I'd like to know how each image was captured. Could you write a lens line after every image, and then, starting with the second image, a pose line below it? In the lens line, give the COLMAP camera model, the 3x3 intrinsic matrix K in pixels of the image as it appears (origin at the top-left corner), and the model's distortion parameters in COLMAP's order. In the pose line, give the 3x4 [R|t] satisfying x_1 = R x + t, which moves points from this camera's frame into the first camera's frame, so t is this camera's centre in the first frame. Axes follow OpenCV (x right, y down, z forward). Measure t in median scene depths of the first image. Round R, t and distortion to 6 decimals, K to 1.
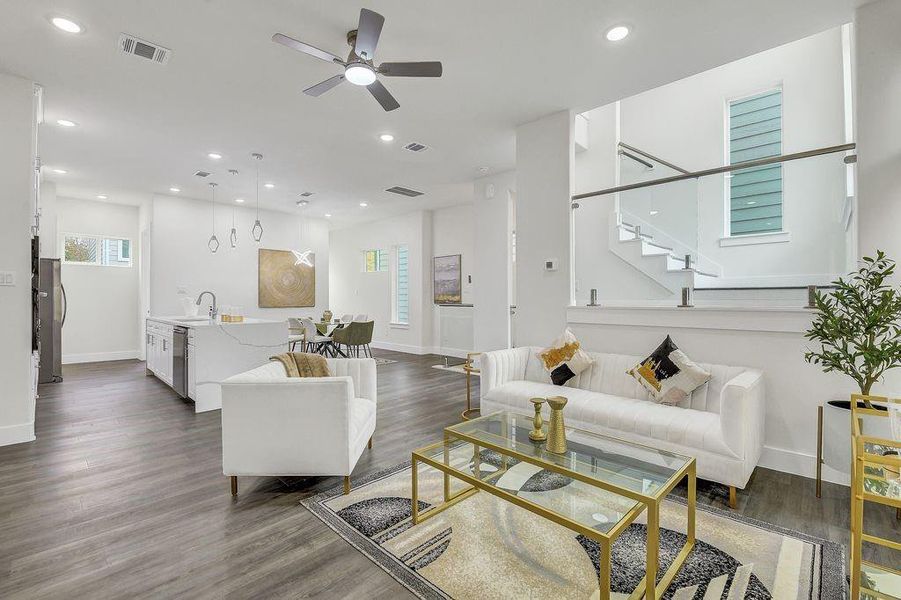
lens RADIAL K [[431.8, 0, 450.5], [0, 431.8, 300.0], [0, 0, 1]] dist [-0.000960, -0.000057]
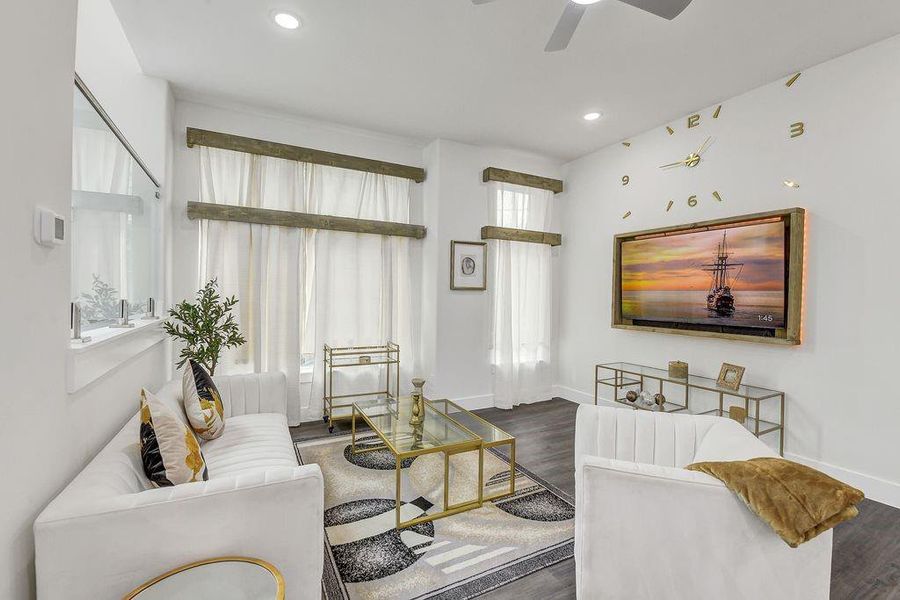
lens RADIAL K [[431.3, 0, 450.0], [0, 431.3, 300.0], [0, 0, 1]] dist [-0.000960, -0.000057]
pose [[-0.959774, -0.011527, 0.280538, -0.253987], [-0.003021, 0.999523, 0.030733, -0.088237], [-0.280758, 0.028649, -0.959351, 2.239096]]
